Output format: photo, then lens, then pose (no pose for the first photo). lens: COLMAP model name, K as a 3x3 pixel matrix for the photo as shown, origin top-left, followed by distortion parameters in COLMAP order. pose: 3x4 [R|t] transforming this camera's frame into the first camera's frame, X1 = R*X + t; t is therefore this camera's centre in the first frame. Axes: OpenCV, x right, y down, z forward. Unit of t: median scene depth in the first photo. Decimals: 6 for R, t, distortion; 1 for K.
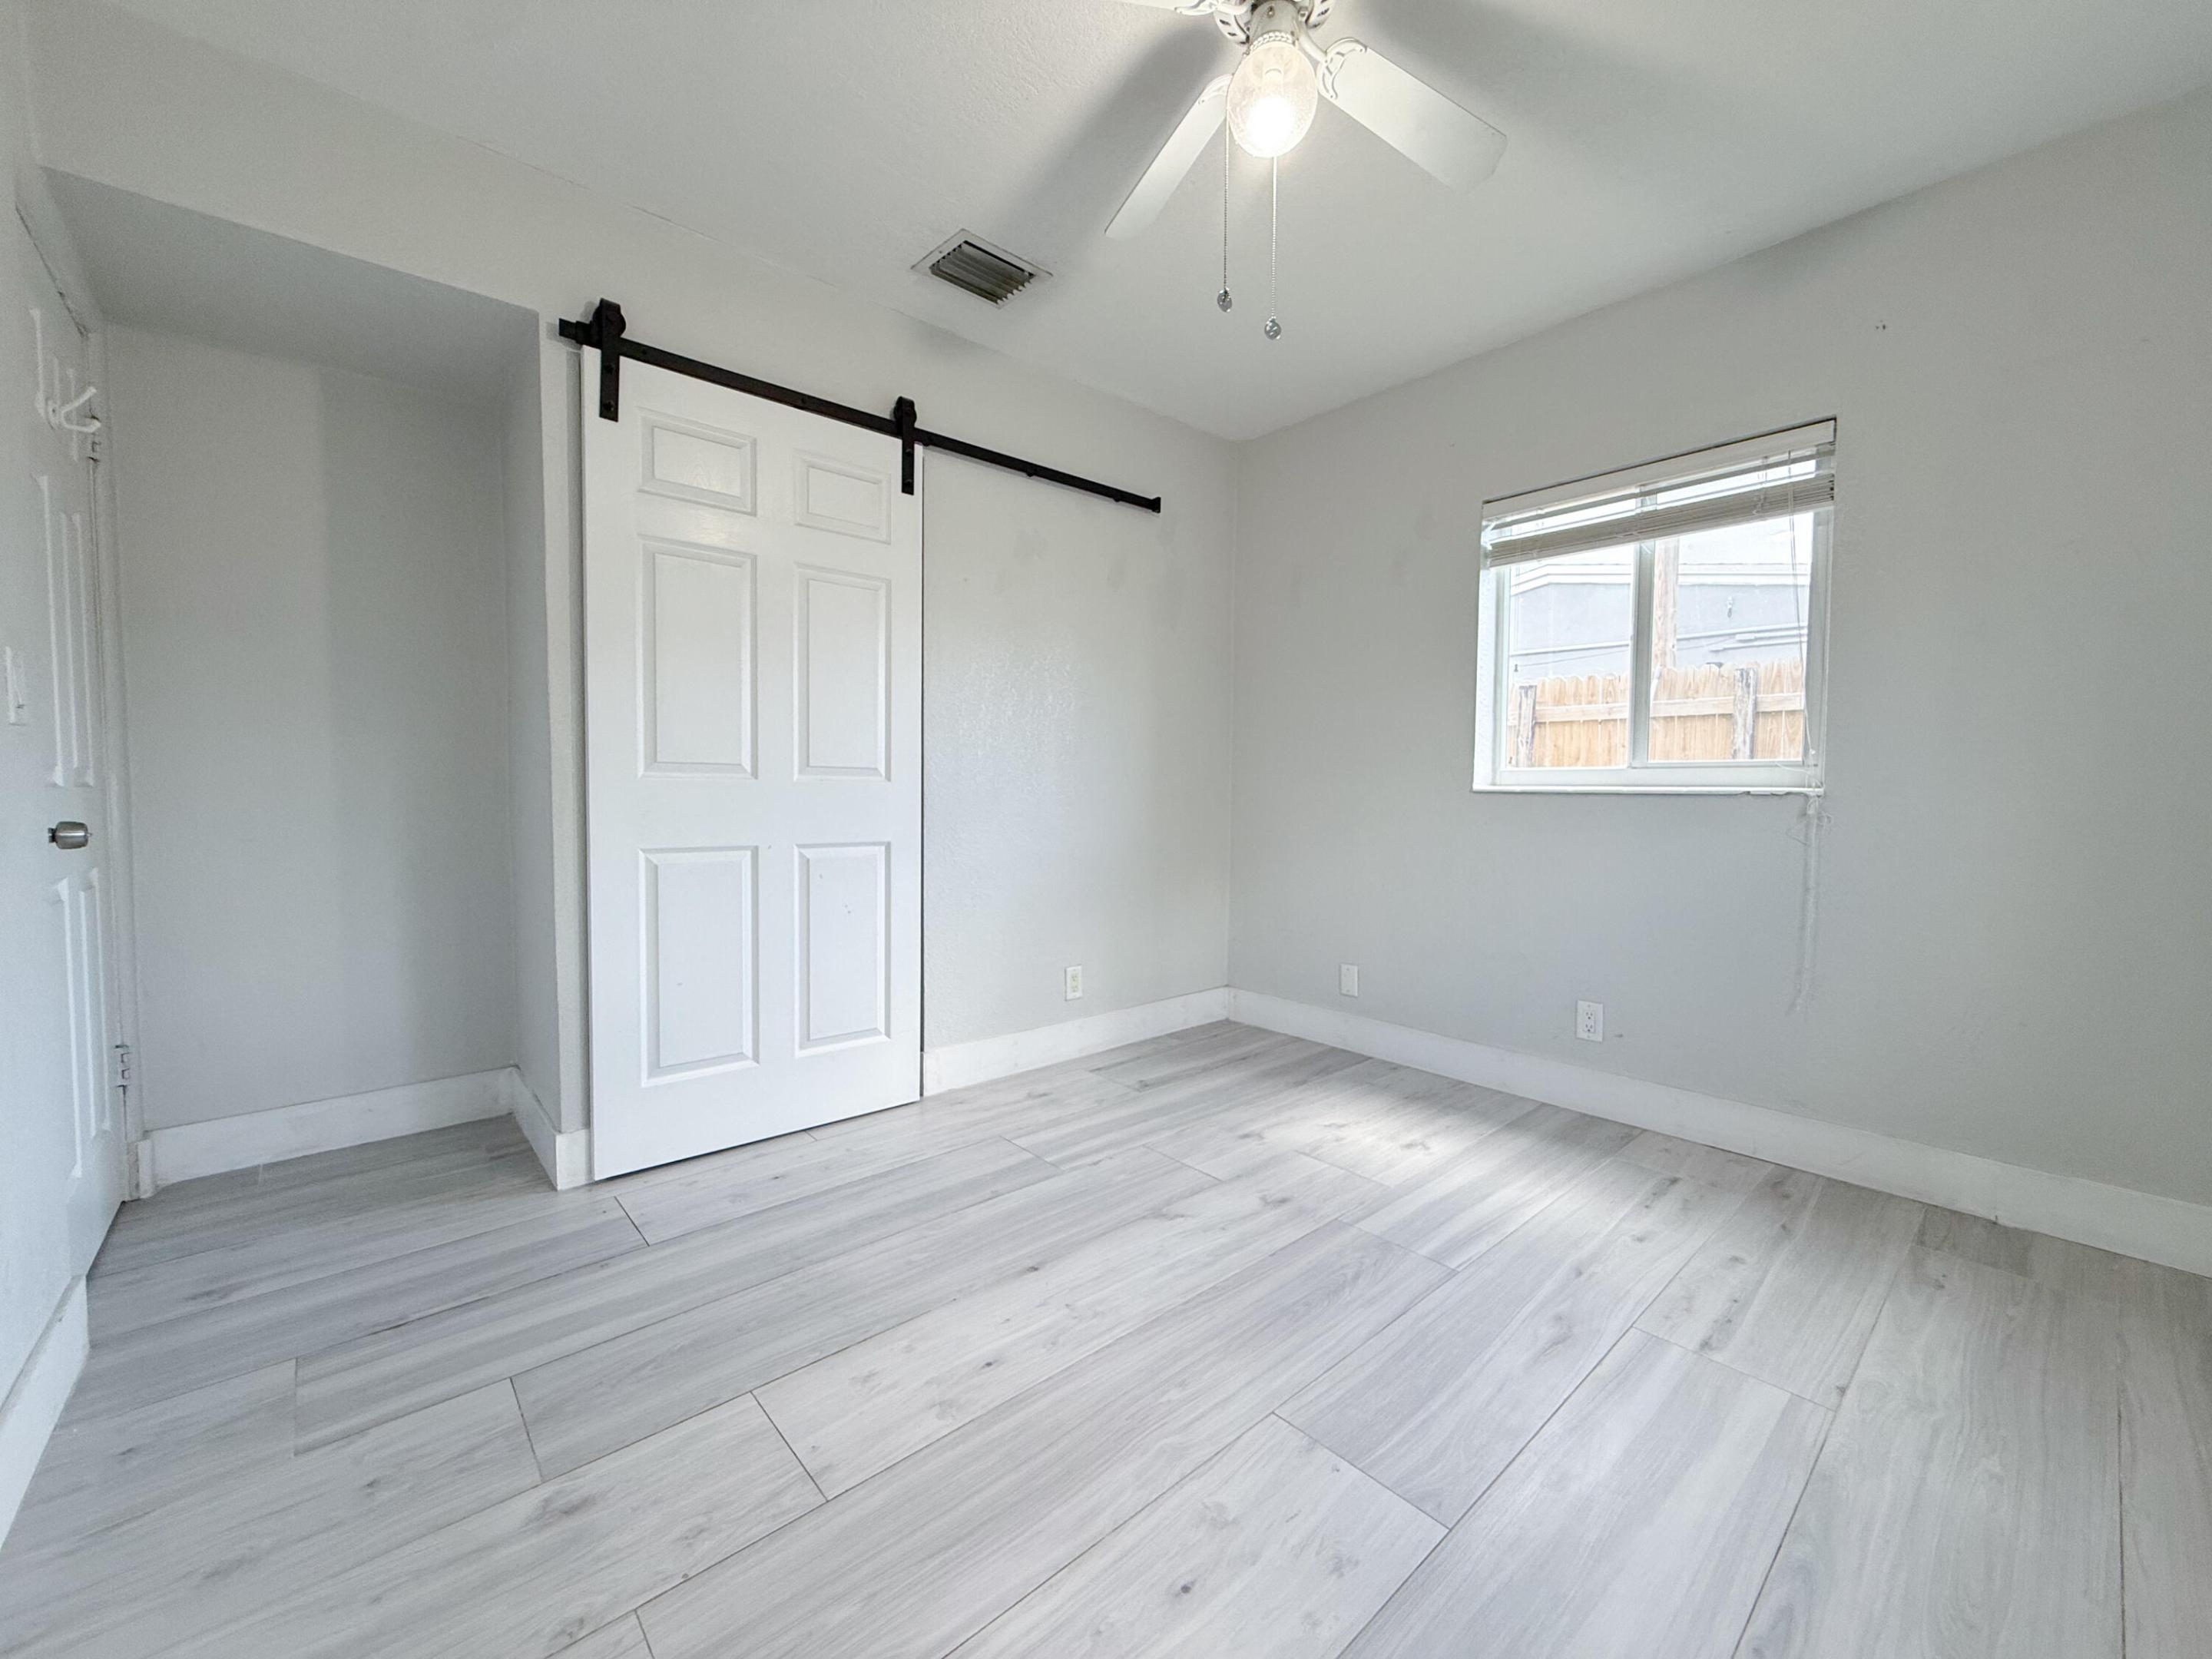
lens RADIAL K [[885.1, 0, 1098.7], [0, 885.1, 829.4], [0, 0, 1]] dist [-0.002072, 0.000622]
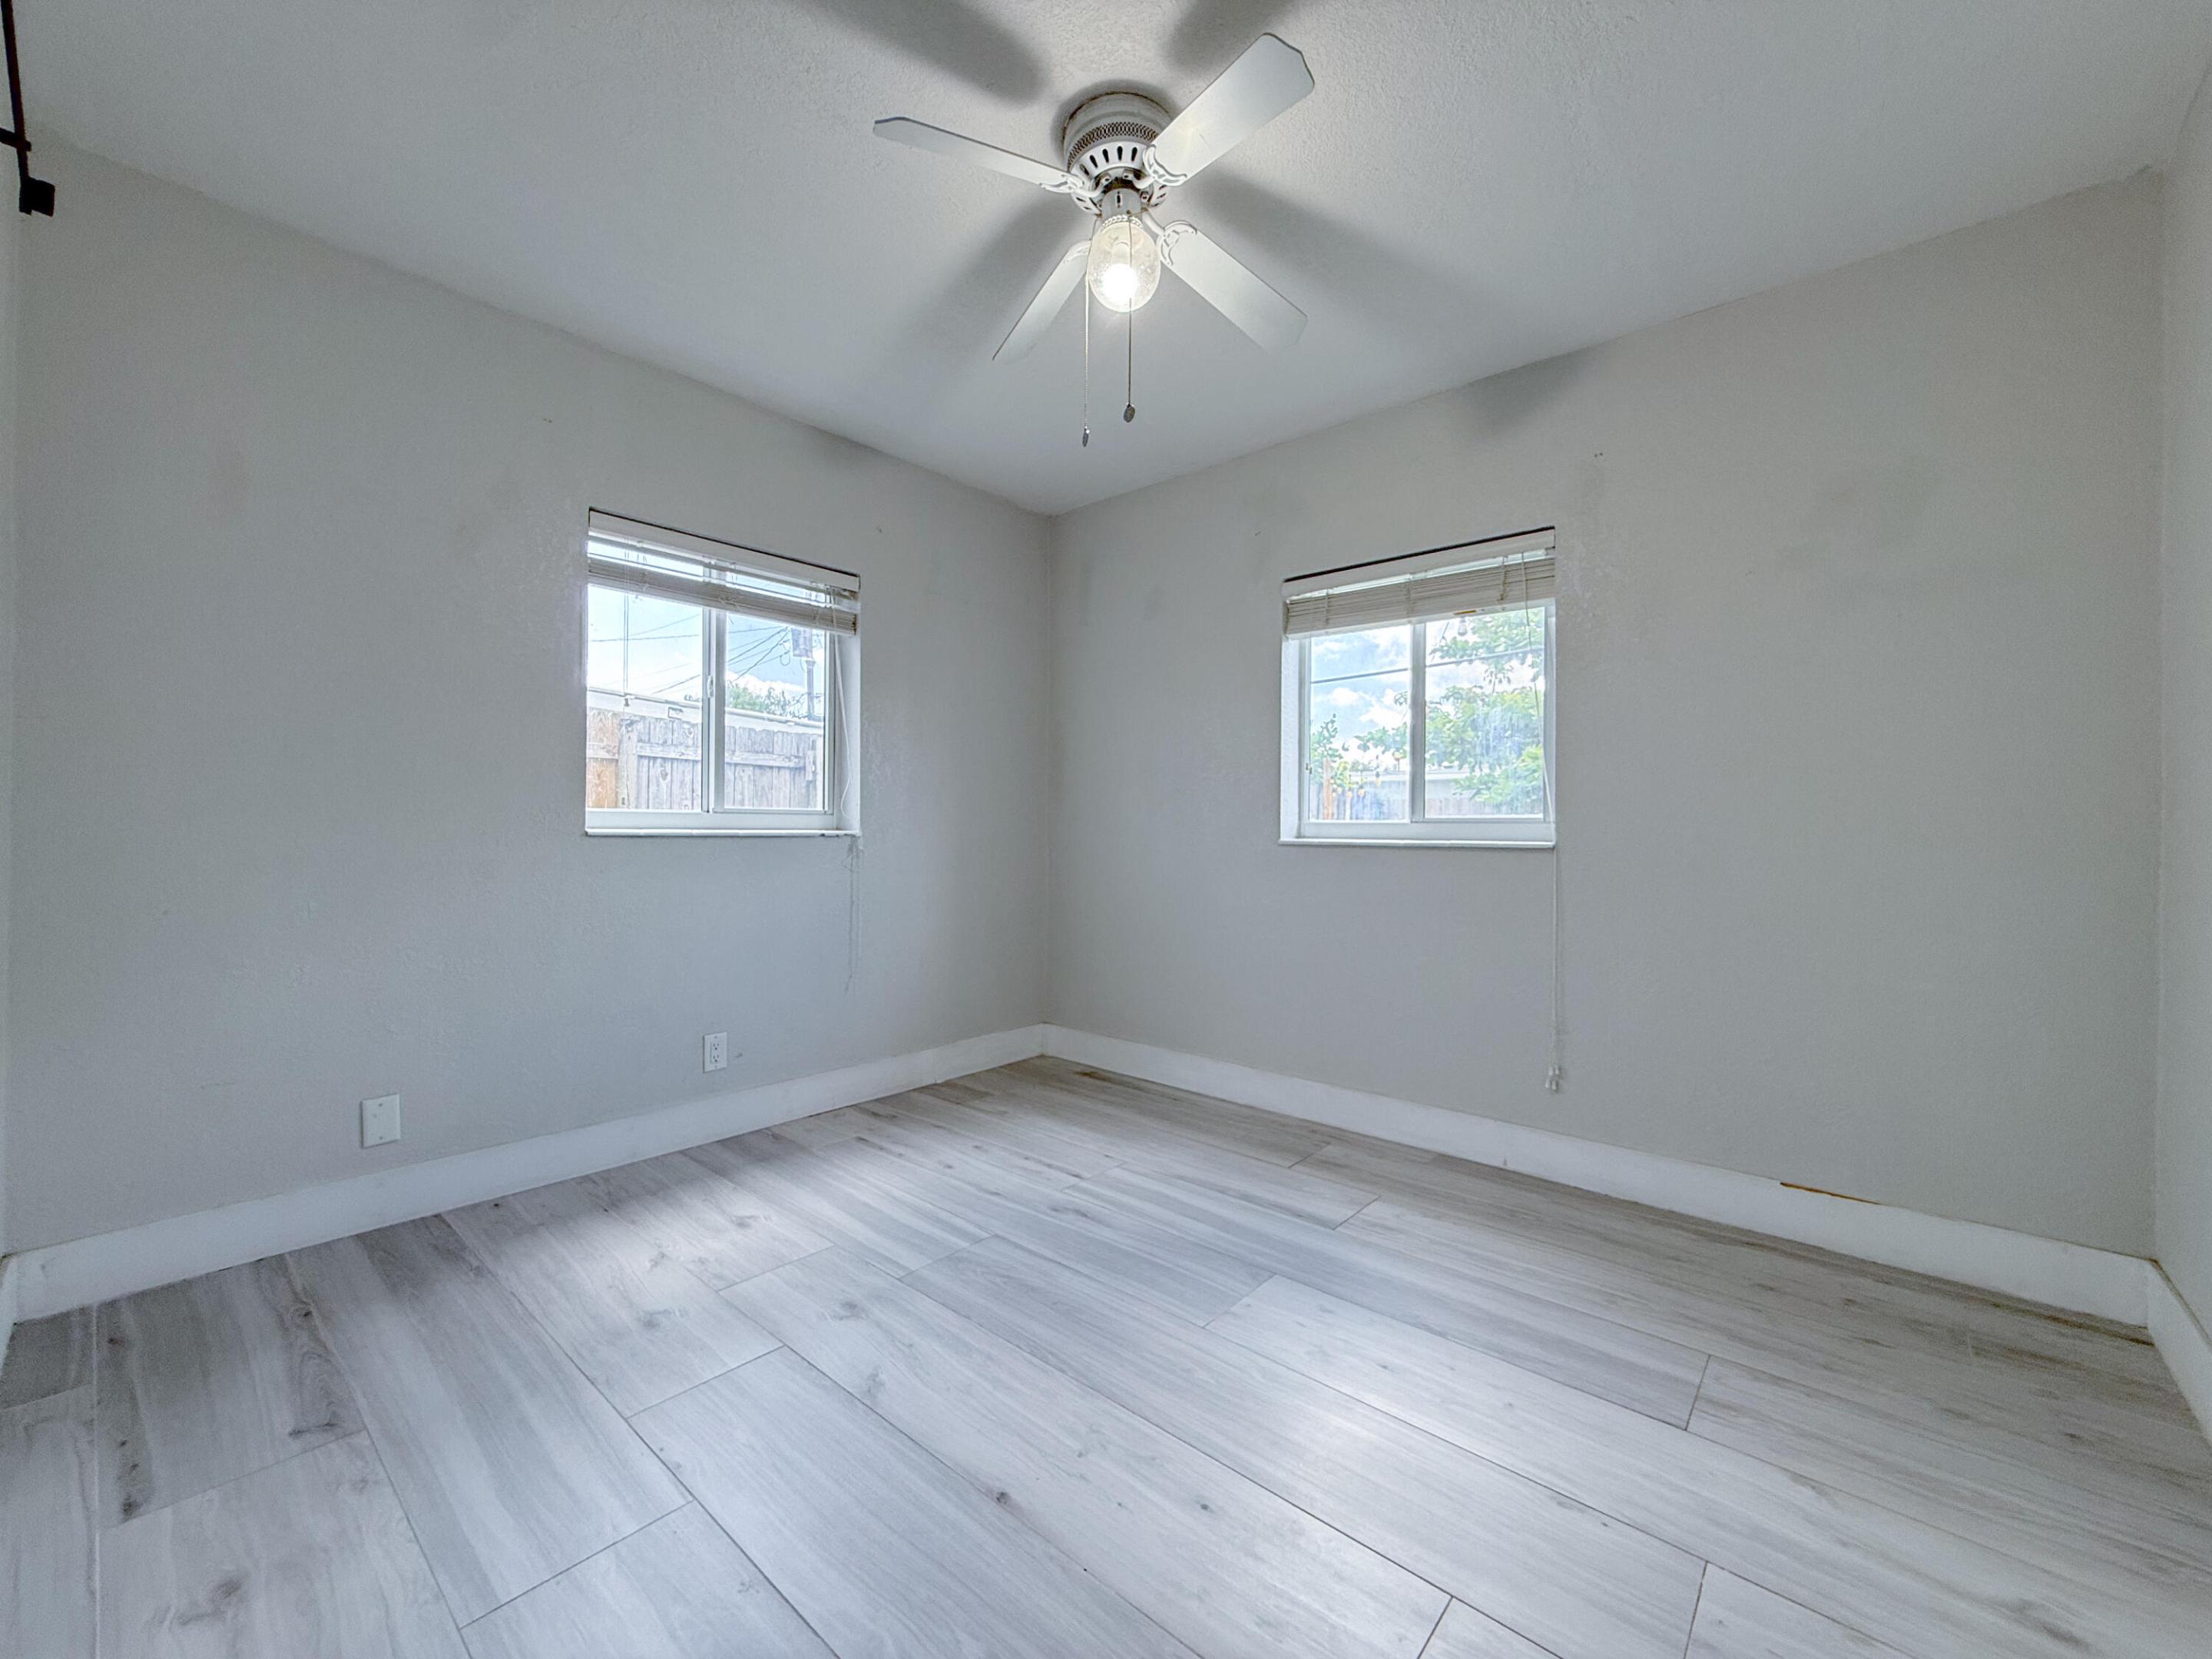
lens RADIAL K [[885.1, 0, 1098.7], [0, 885.1, 829.4], [0, 0, 1]] dist [-0.002072, 0.000622]
pose [[-0.127910, -0.008094, 0.991753, -0.606045], [0.039671, 0.999125, 0.013270, -0.048923], [-0.990992, 0.041041, -0.127477, 0.741714]]
